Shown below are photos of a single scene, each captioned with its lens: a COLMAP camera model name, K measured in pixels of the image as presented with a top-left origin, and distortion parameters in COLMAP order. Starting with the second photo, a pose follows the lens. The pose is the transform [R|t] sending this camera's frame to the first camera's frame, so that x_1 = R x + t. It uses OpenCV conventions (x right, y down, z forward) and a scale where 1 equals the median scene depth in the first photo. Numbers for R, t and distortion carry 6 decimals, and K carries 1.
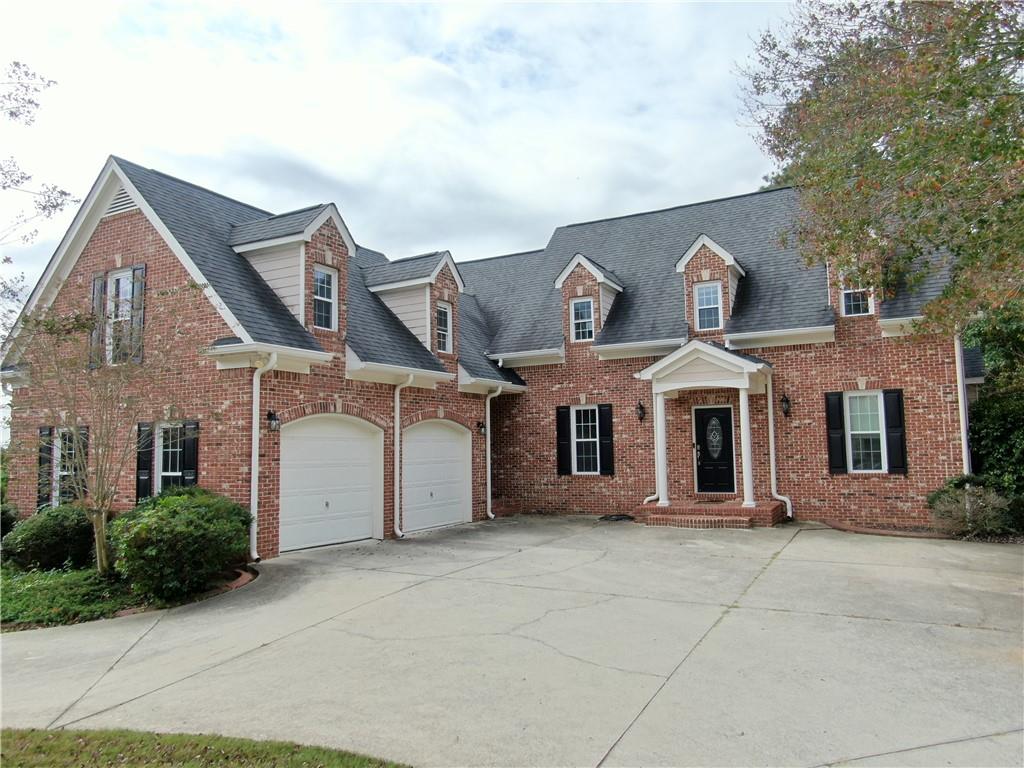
lens RADIAL K [[745.0, 0, 513.6], [0, 745.0, 383.7], [0, 0, 1]] dist [-0.021304, 0.006414]
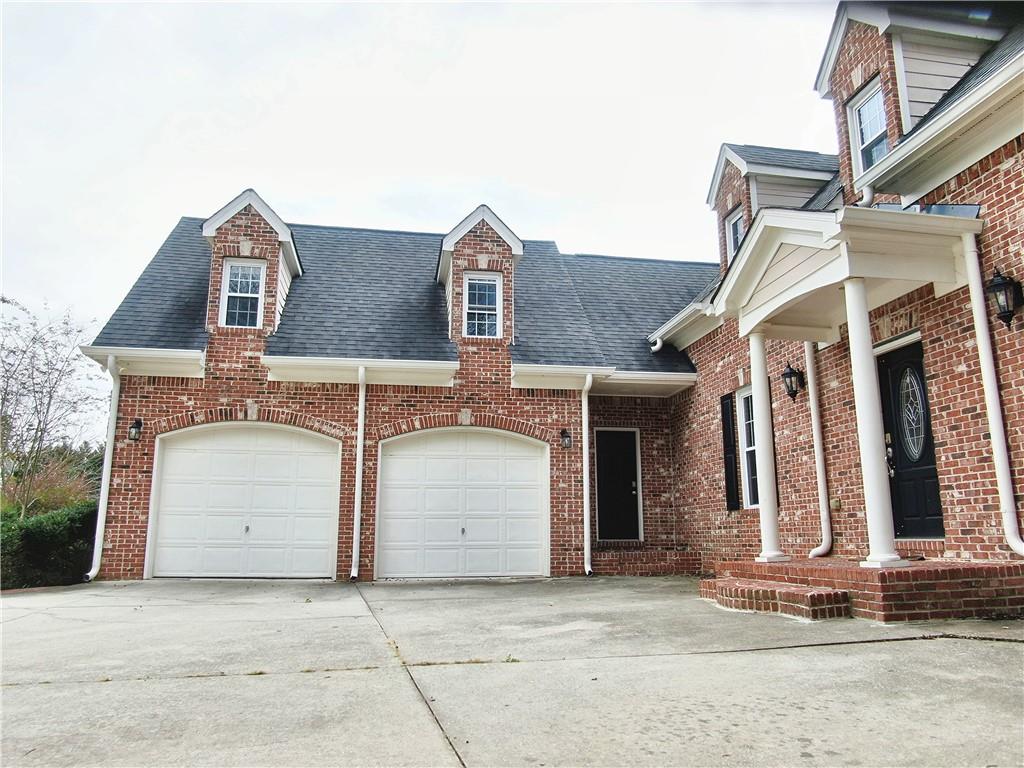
lens RADIAL K [[745.0, 0, 512.9], [0, 745.0, 382.6], [0, 0, 1]] dist [-0.021304, 0.006414]
pose [[0.607120, -0.147302, -0.780838, 0.491973], [0.061907, 0.988449, -0.138333, 0.105667], [0.792195, 0.035646, 0.609226, 0.569677]]
